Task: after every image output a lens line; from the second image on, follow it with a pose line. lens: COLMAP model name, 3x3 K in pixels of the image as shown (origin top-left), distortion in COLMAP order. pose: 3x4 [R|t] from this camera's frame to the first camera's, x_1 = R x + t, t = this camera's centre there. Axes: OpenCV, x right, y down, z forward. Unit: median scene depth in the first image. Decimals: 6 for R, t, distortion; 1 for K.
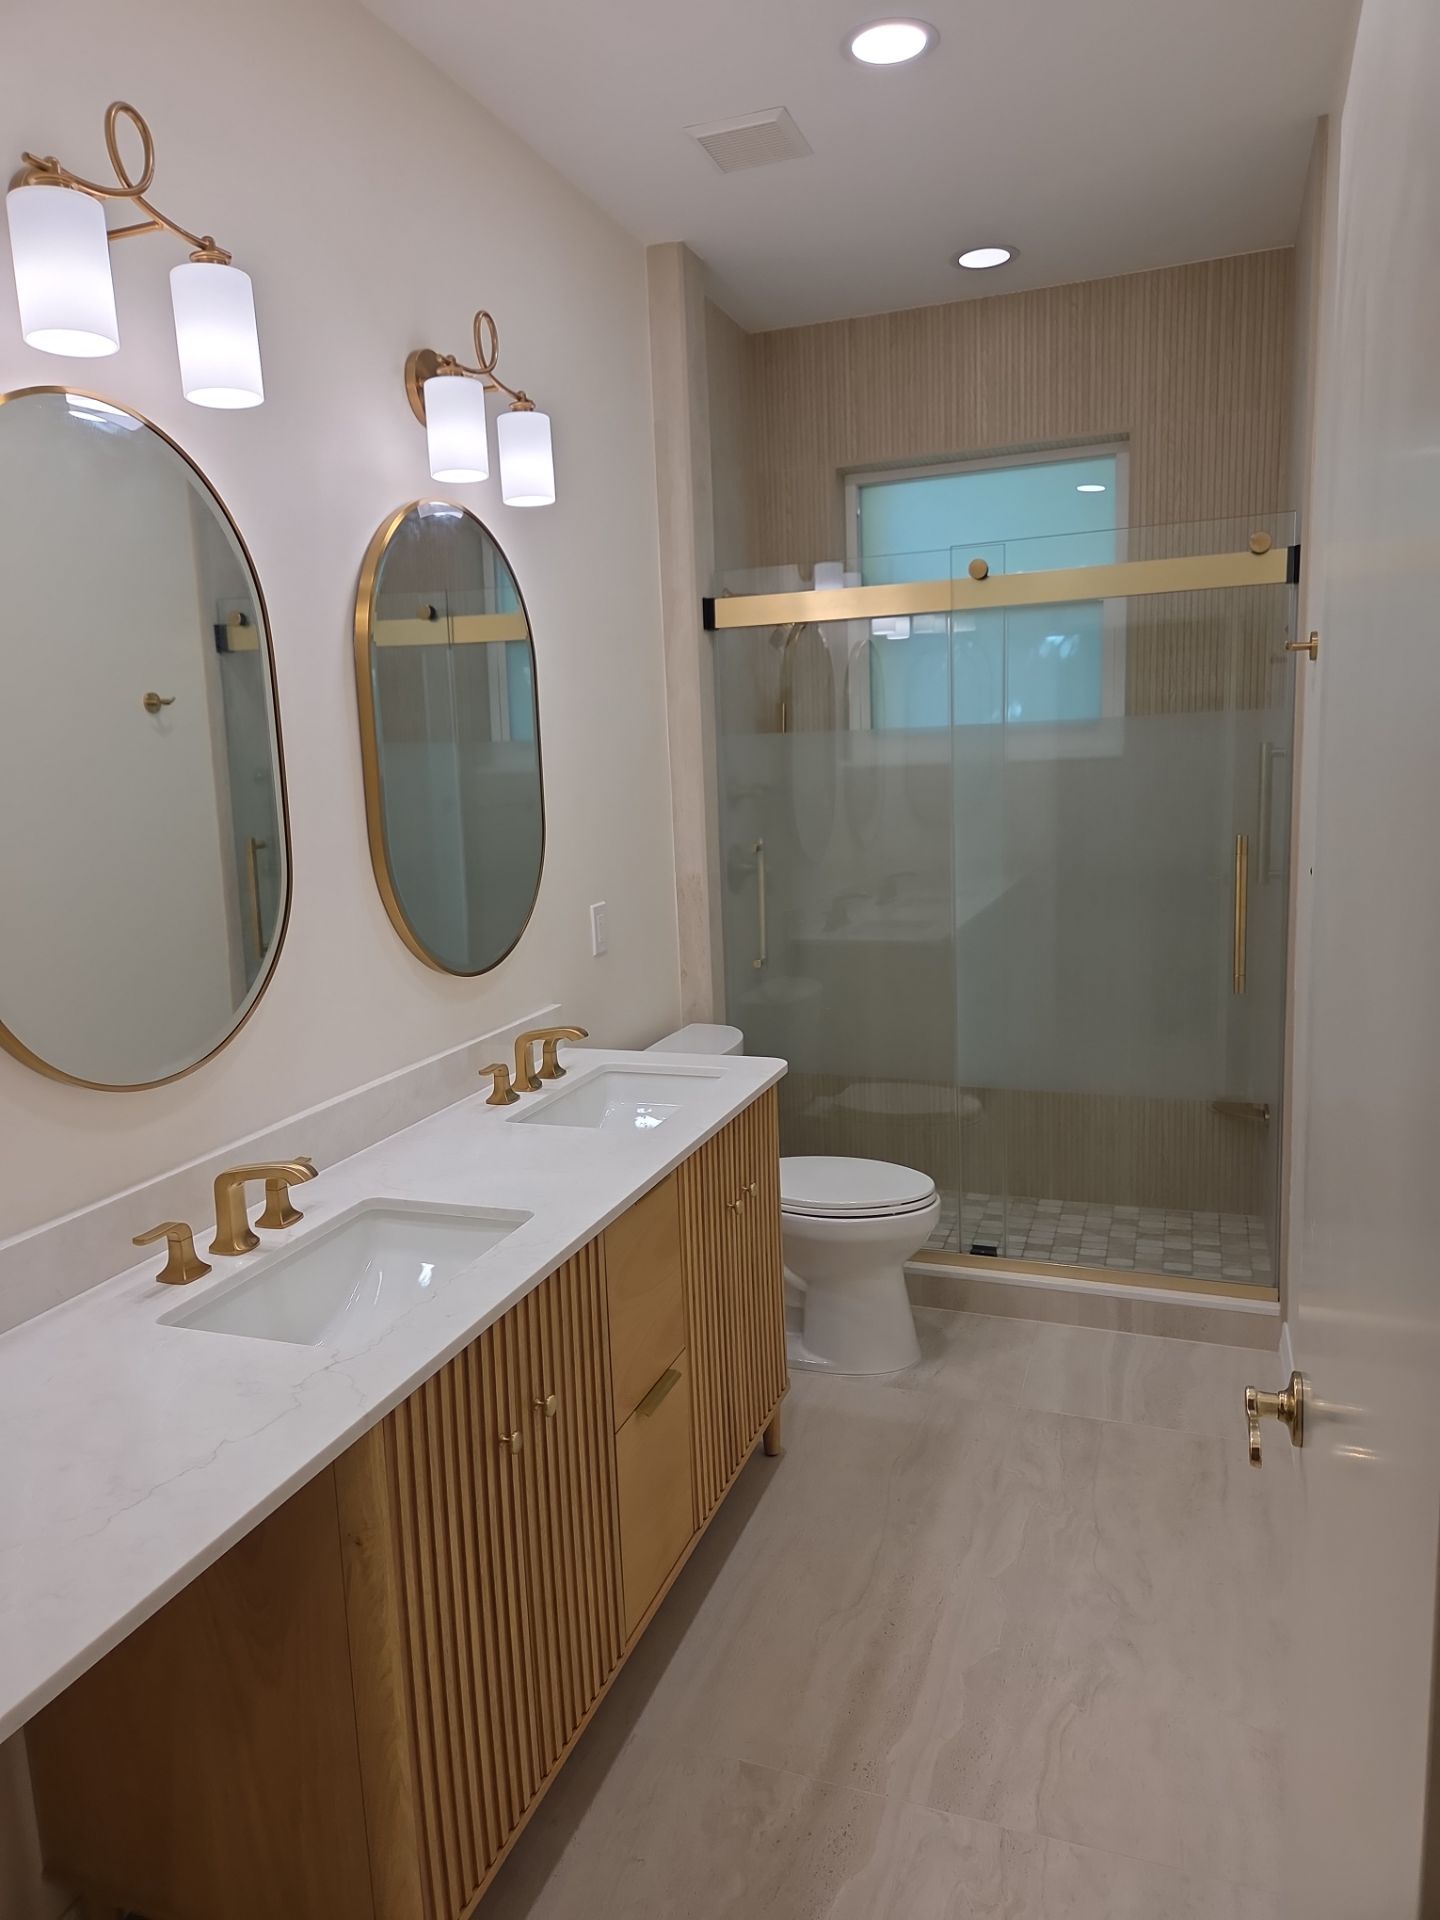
lens RADIAL K [[1241.1, 0, 724.1], [0, 1241.1, 937.2], [0, 0, 1]] dist [0.081658, -0.071622]
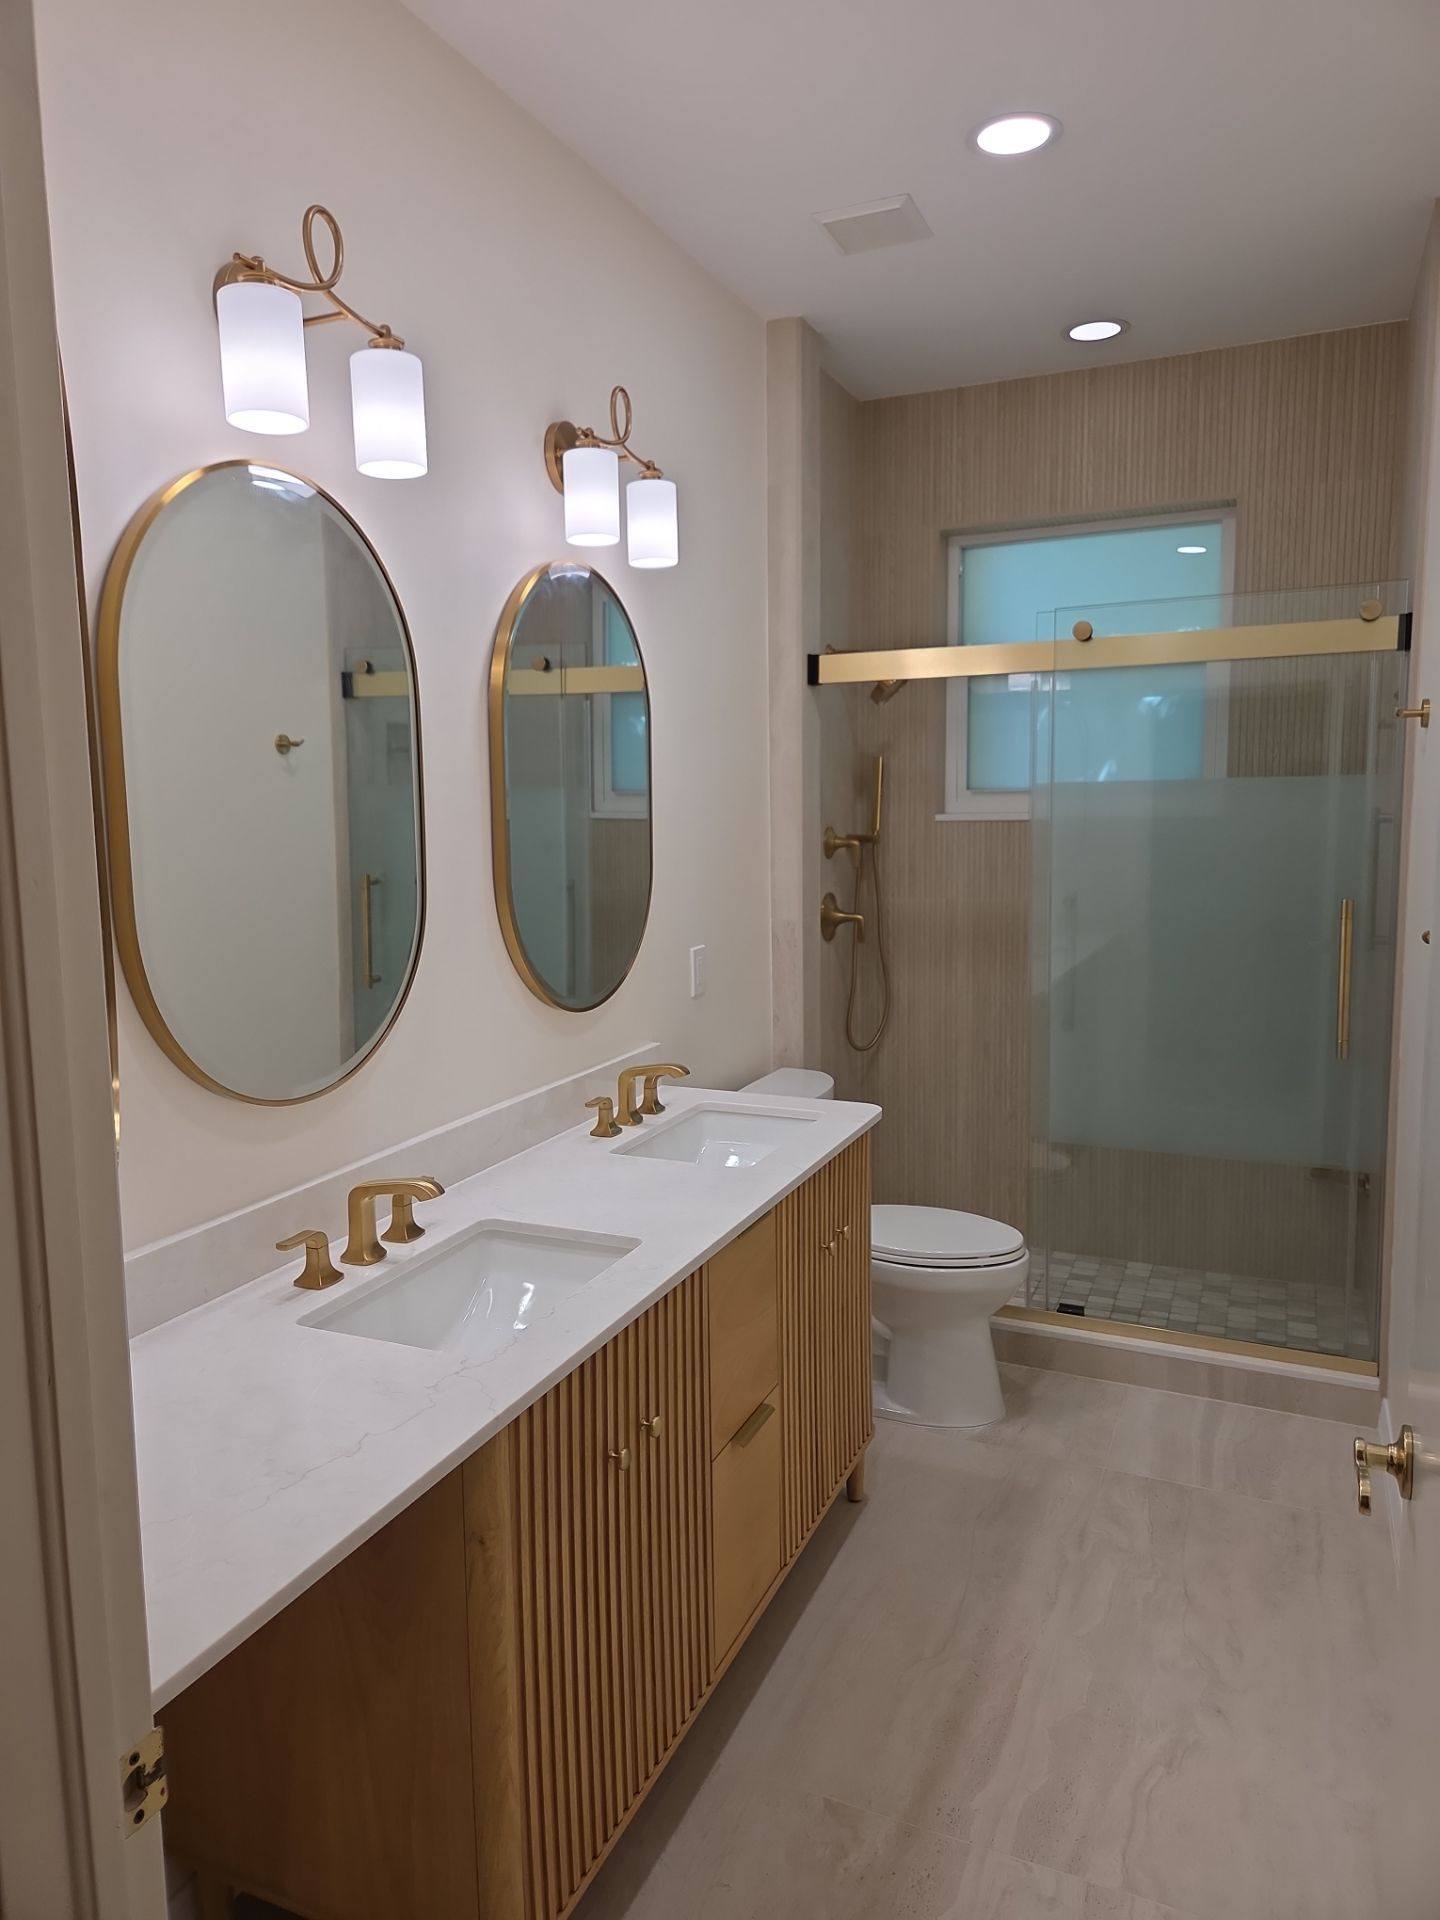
lens RADIAL K [[1243.1, 0, 717.9], [0, 1243.1, 939.3], [0, 0, 1]] dist [0.079459, -0.071511]
pose [[0.997300, 0.032539, -0.065835, -0.020650], [-0.034957, 0.998743, -0.035920, 0.003830], [0.064584, 0.038124, 0.997184, -0.031492]]
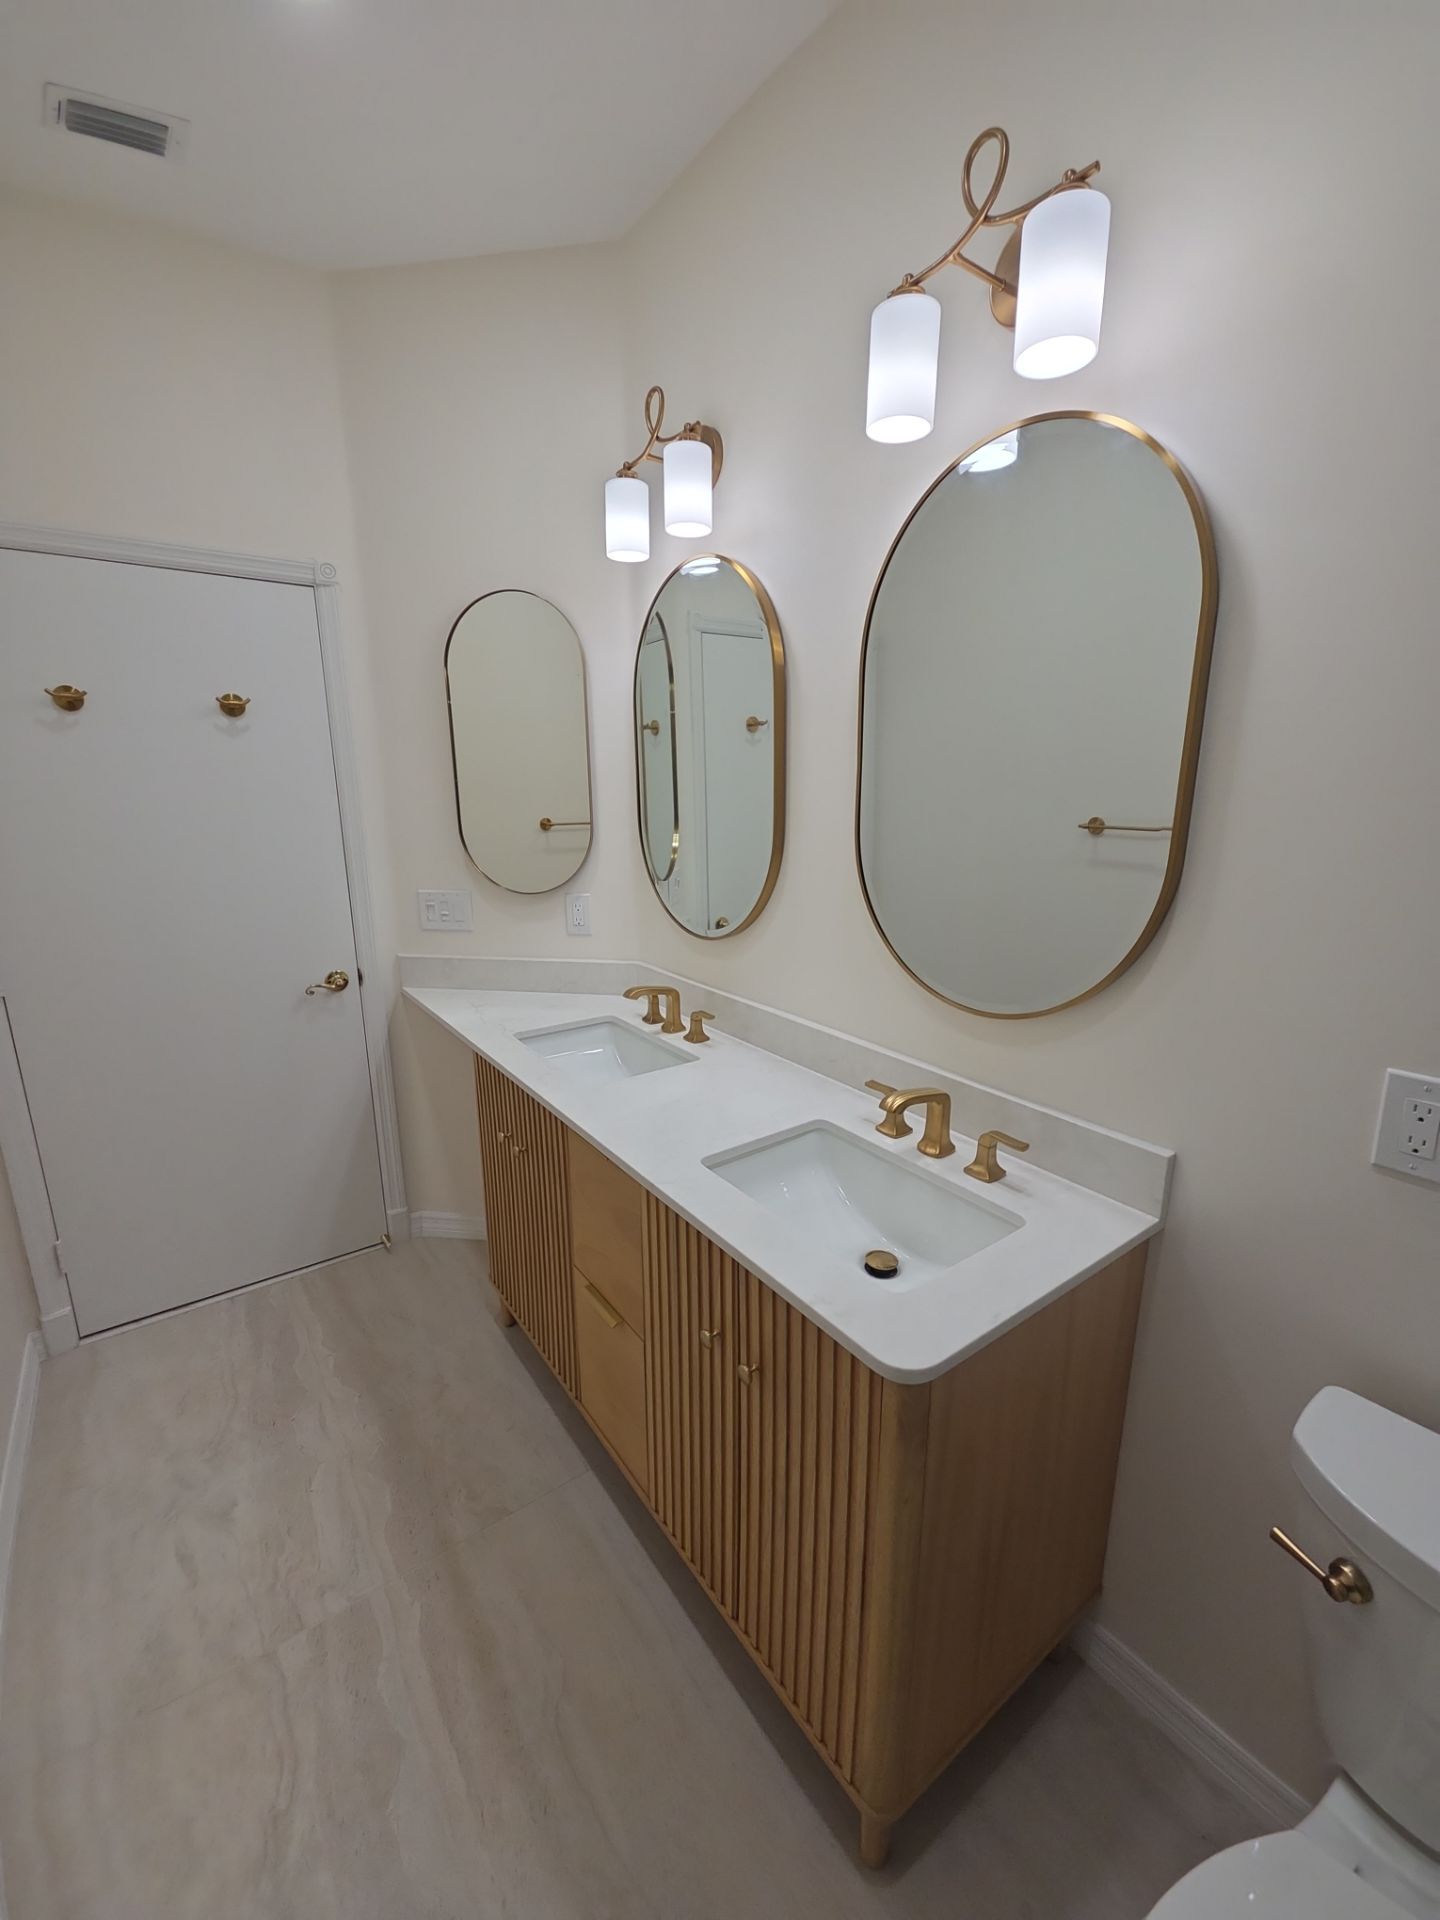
lens RADIAL K [[758.0, 0, 720.0], [0, 758.0, 960.0], [0, 0, 1]] dist [0.002036, -0.006976]
pose [[-0.546628, 0.232066, -0.804577, 0.309198], [-0.102061, 0.935204, 0.339083, -0.161555], [0.831133, 0.267468, -0.487524, 1.071342]]
